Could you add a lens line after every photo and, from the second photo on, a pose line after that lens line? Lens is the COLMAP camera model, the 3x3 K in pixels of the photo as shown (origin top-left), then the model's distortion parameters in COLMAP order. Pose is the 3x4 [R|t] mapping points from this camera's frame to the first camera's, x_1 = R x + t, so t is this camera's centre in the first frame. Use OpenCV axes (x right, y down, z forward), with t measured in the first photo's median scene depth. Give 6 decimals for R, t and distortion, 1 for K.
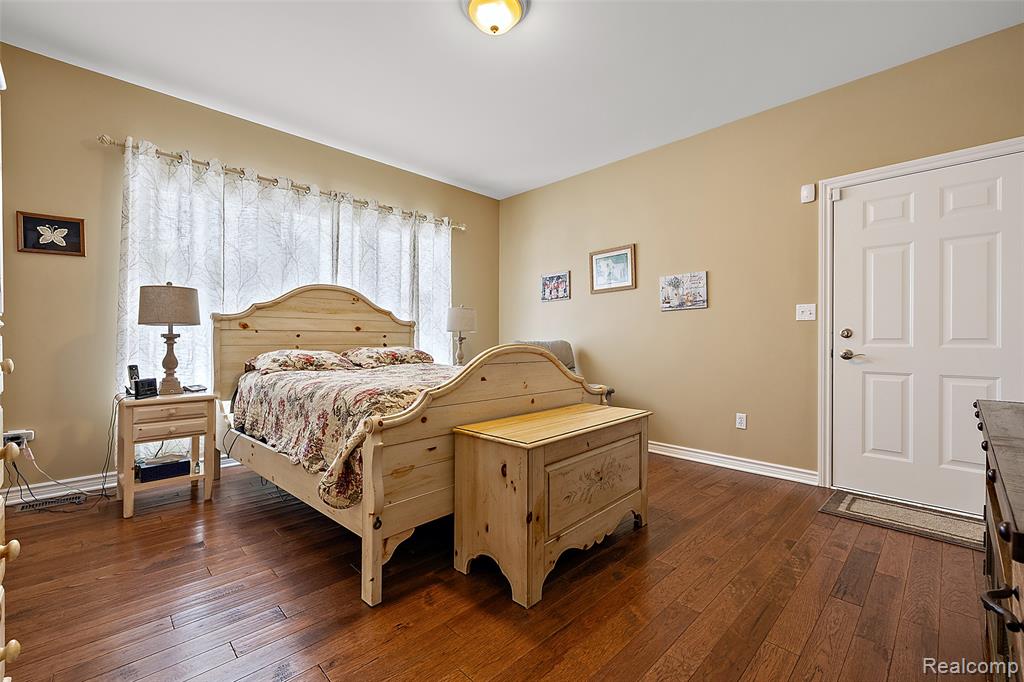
lens RADIAL K [[434.1, 0, 509.9], [0, 434.1, 339.1], [0, 0, 1]] dist [0.002844, 0.000057]
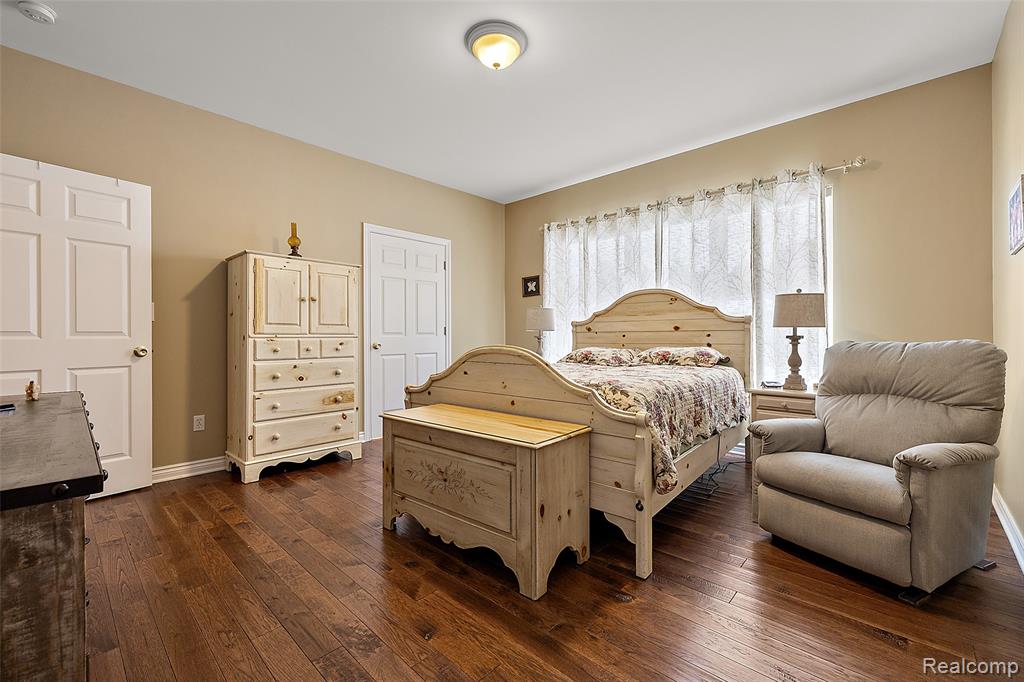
lens RADIAL K [[432.5, 0, 512.0], [0, 432.5, 341.0], [0, 0, 1]] dist [-0.073649, 0.000029]
pose [[0.030578, 0.001469, -0.999531, 0.696514], [0.001218, 0.999998, 0.001507, 0.004135], [0.999532, -0.001263, 0.030576, 0.663090]]
